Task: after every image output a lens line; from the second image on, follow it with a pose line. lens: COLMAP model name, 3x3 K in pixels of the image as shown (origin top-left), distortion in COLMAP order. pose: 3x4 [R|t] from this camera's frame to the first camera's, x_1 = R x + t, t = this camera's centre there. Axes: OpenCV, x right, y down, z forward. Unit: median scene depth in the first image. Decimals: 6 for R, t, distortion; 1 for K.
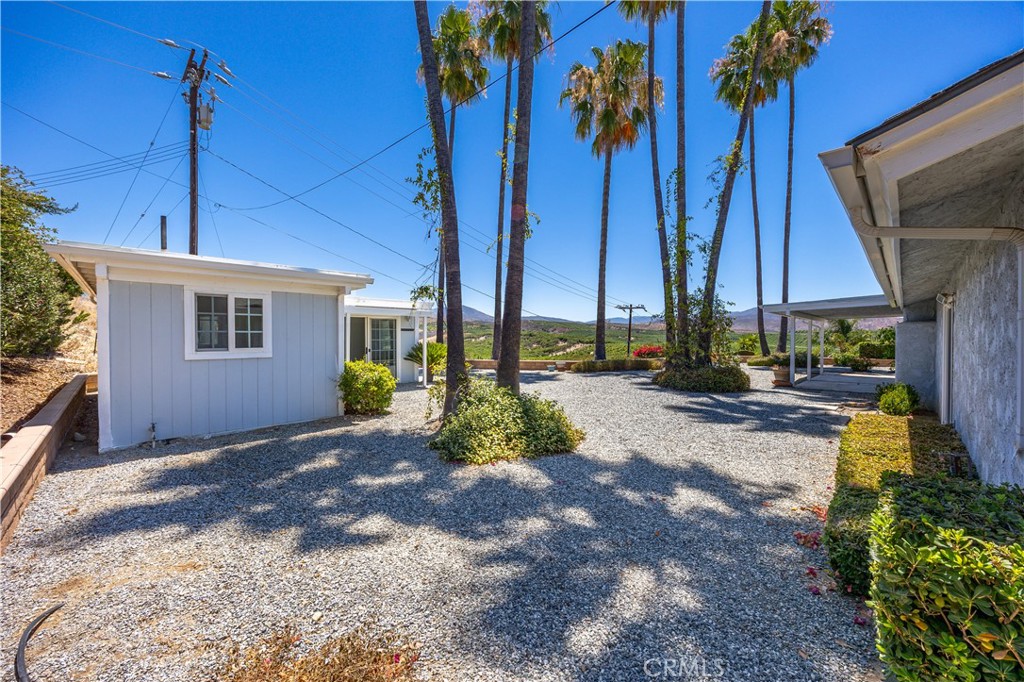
lens RADIAL K [[395.4, 0, 516.1], [0, 395.4, 338.7], [0, 0, 1]] dist [0.000178, 0.000183]
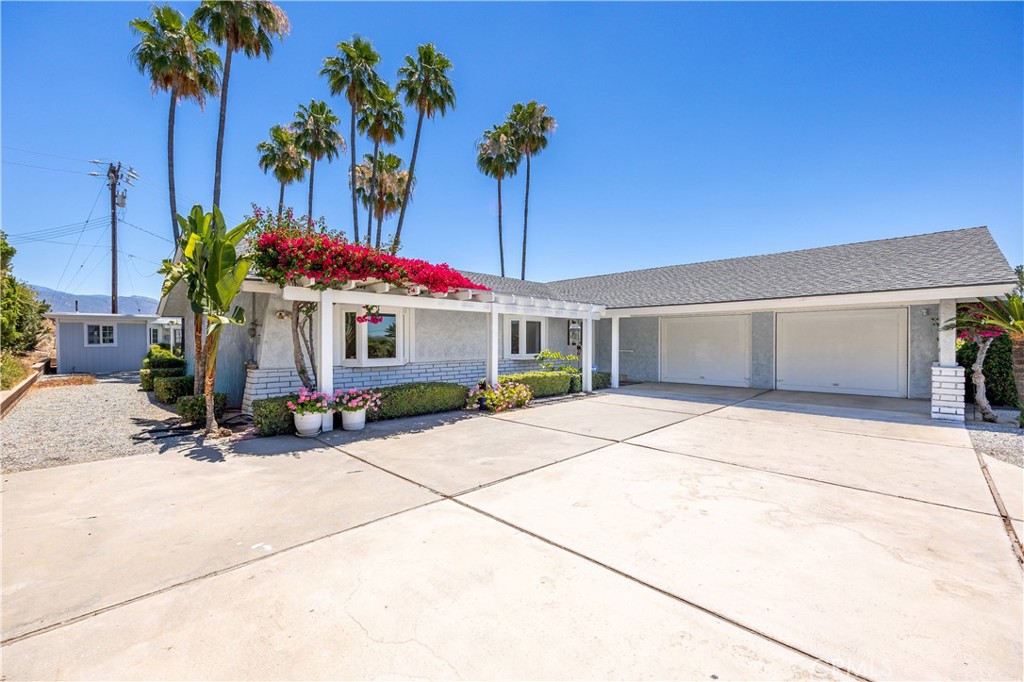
lens RADIAL K [[432.4, 0, 502.3], [0, 432.4, 345.0], [0, 0, 1]] dist [-0.003470, -0.001138]
pose [[0.999936, -0.006986, -0.008851, 0.746145], [0.007039, 0.999957, 0.005995, 0.012830], [0.008809, -0.006057, 0.999943, -0.706872]]
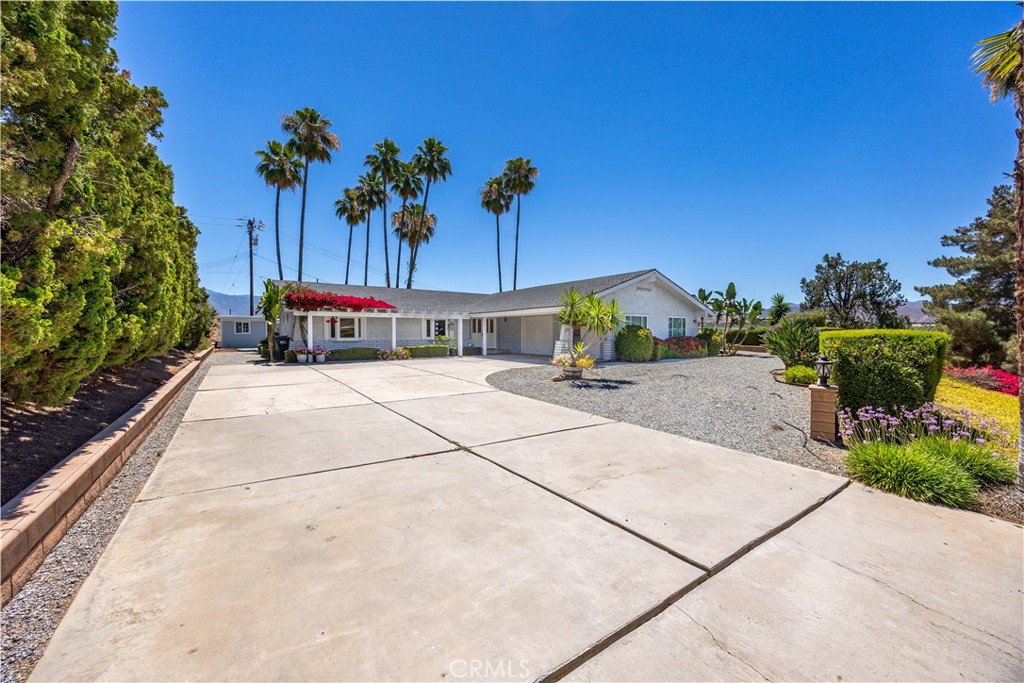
lens RADIAL K [[395.4, 0, 517.1], [0, 395.4, 342.0], [0, 0, 1]] dist [0.000178, 0.000183]
pose [[0.986770, -0.003638, -0.162084, 1.227396], [0.007005, 0.999771, 0.020201, 0.024040], [0.161973, -0.021069, 0.986570, -1.183024]]
